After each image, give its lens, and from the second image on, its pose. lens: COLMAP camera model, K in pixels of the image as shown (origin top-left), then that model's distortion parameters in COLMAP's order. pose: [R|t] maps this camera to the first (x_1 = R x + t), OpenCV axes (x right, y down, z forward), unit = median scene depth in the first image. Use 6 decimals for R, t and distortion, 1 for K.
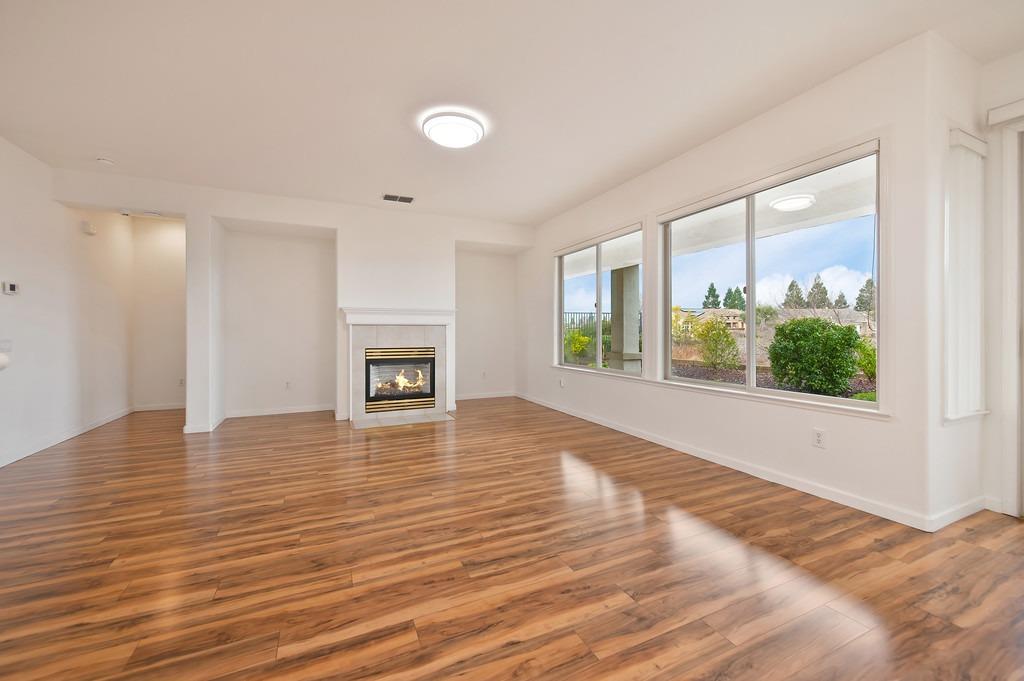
lens RADIAL K [[409.7, 0, 510.7], [0, 409.7, 333.5], [0, 0, 1]] dist [0.002256, 0.000092]
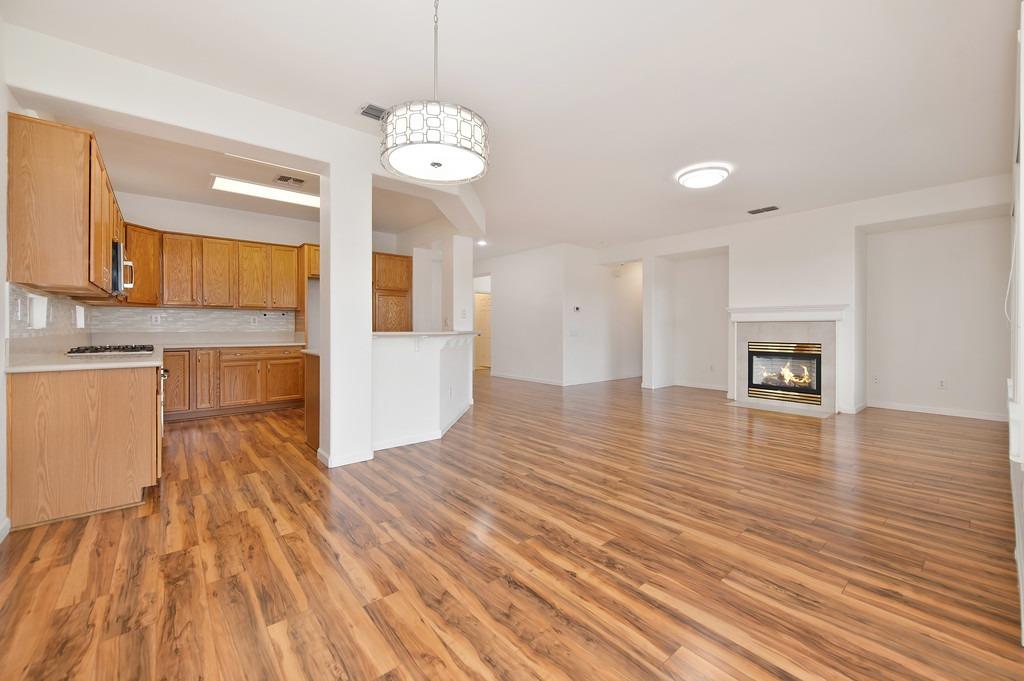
lens RADIAL K [[409.7, 0, 510.7], [0, 409.7, 333.5], [0, 0, 1]] dist [0.002256, 0.000092]
pose [[0.256557, 0.013312, -0.966438, 0.635474], [-0.002945, 0.999911, 0.012991, -0.001322], [0.966525, -0.000487, 0.256573, 0.035844]]
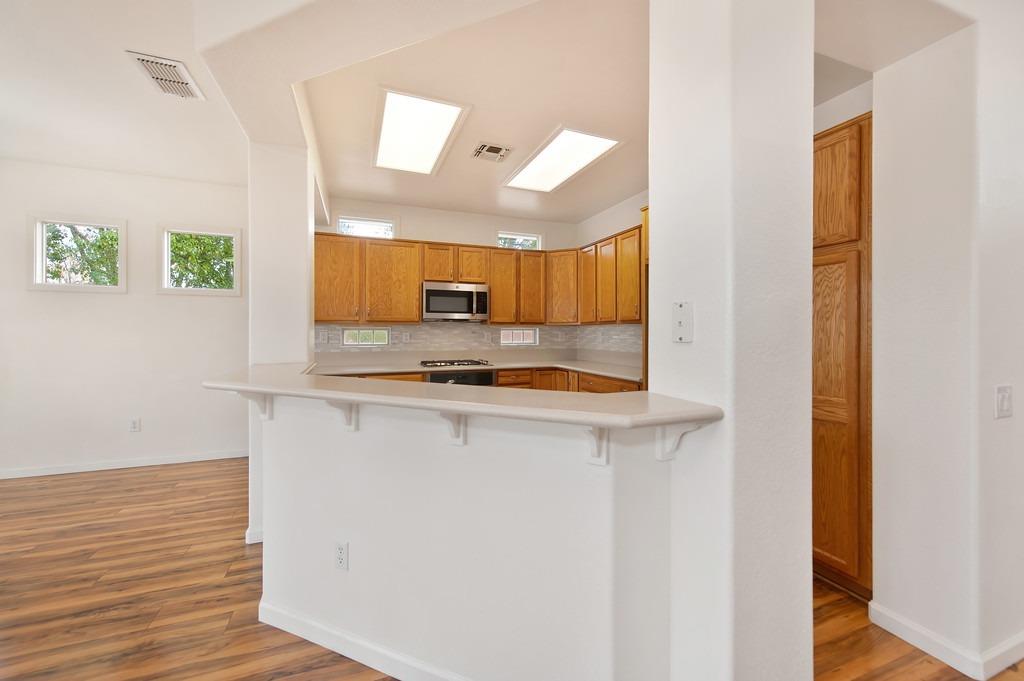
lens RADIAL K [[405.6, 0, 514.2], [0, 405.6, 335.9], [0, 0, 1]] dist [0.000410, -0.000014]
pose [[-0.998026, -0.000767, 0.062800, -0.446862], [-0.000051, 0.999935, 0.011398, -0.033931], [-0.062805, 0.011373, -0.997961, 0.453434]]
